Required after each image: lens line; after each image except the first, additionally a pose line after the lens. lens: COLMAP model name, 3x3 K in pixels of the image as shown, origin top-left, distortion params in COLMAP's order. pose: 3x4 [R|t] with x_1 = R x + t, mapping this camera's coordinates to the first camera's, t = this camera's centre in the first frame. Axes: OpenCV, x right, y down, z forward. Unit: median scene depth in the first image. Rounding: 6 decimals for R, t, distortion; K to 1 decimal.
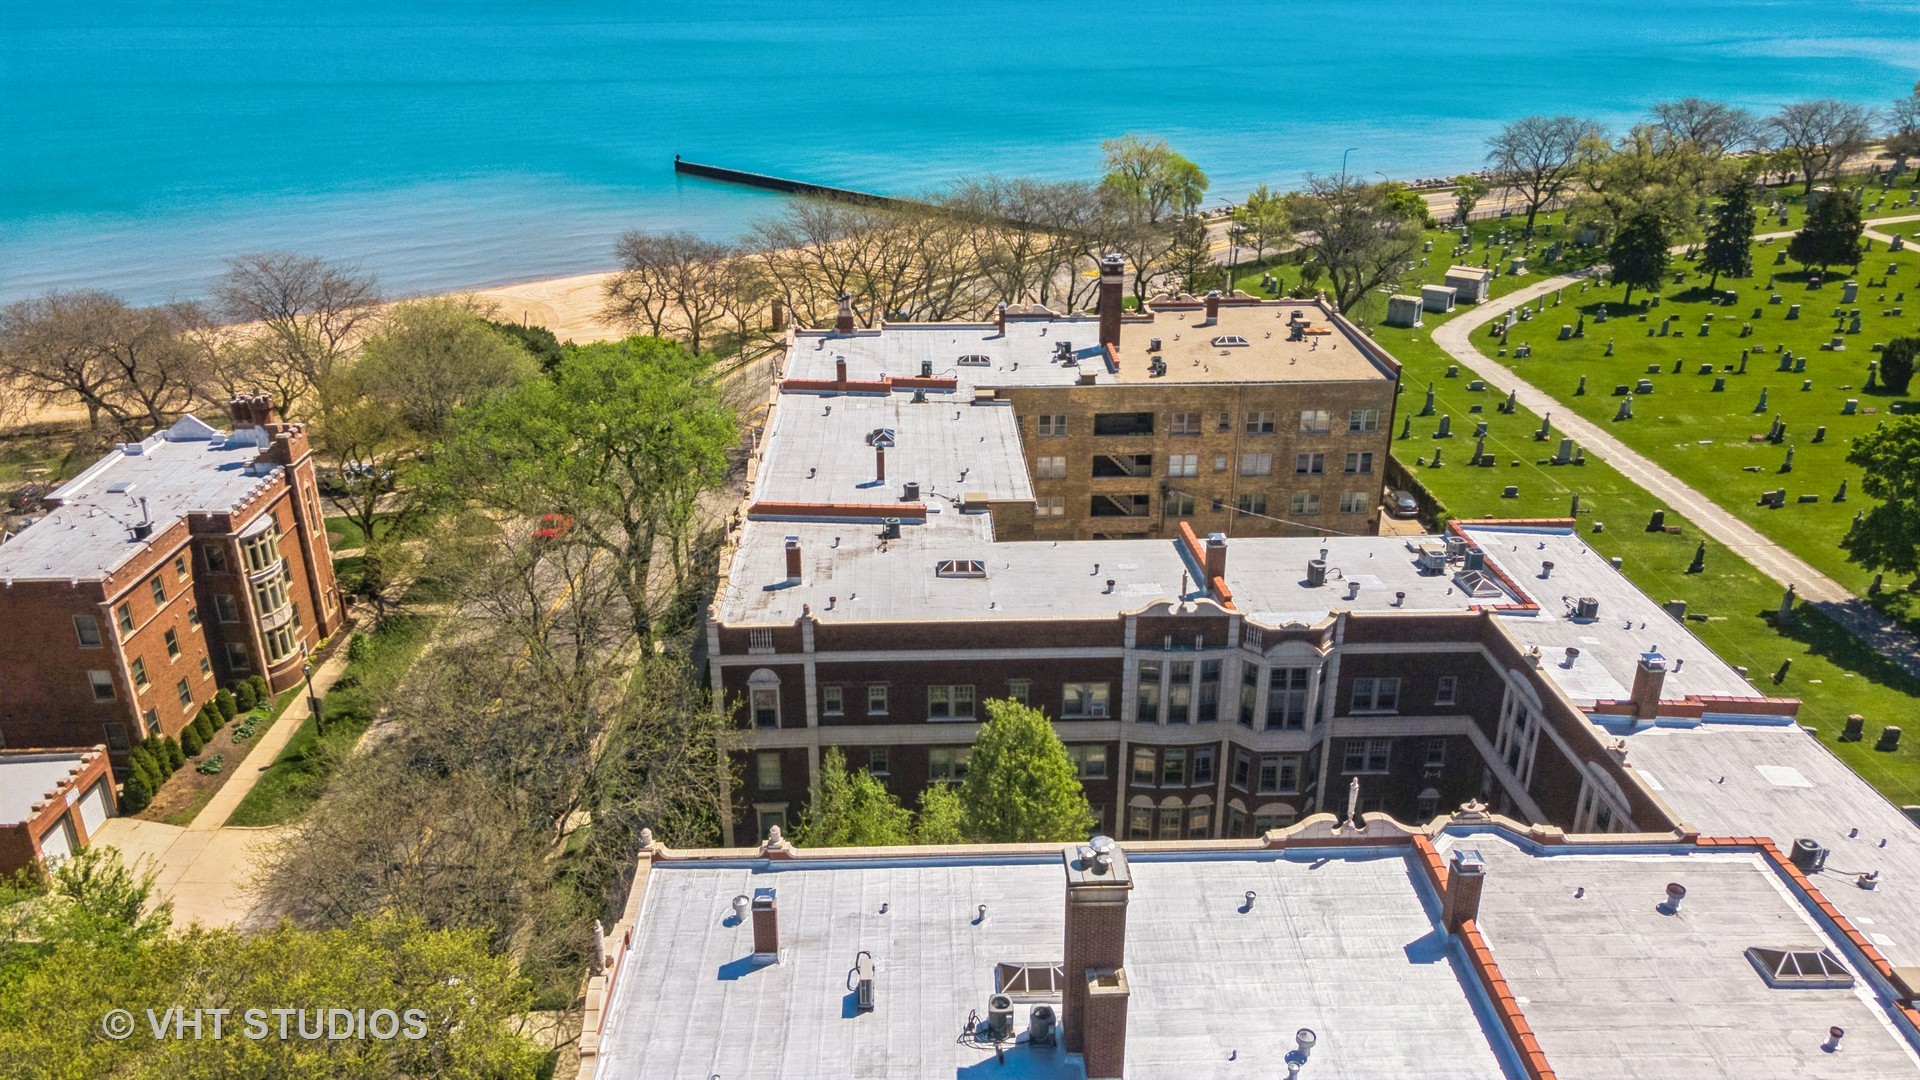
lens RADIAL K [[1385.7, 0, 961.0], [0, 1385.7, 543.9], [0, 0, 1]] dist [0.043344, -0.002057]
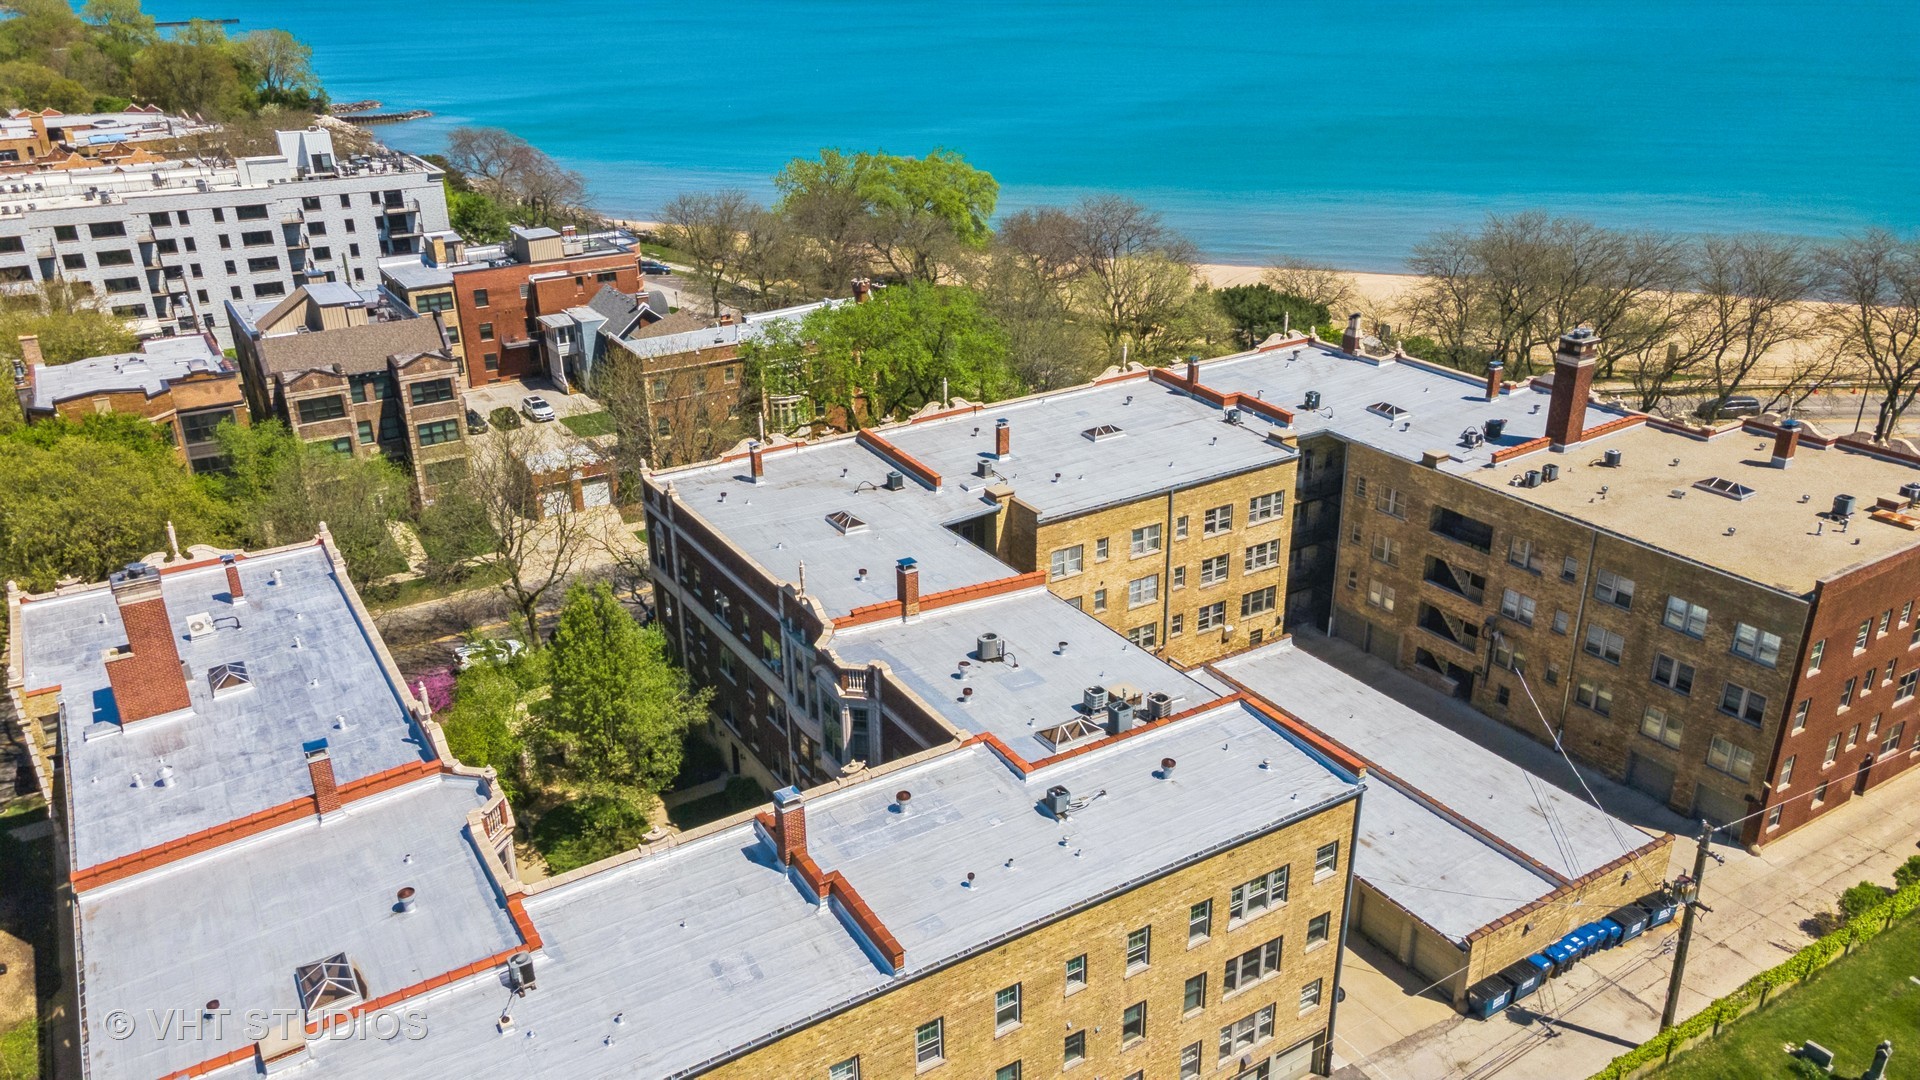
lens RADIAL K [[1385.7, 0, 961.0], [0, 1385.7, 543.9], [0, 0, 1]] dist [0.043344, -0.002057]
pose [[0.500347, 0.337358, -0.797397, 0.619599], [-0.327639, 0.926255, 0.186289, -0.133833], [0.801440, 0.168050, 0.573981, 0.305758]]
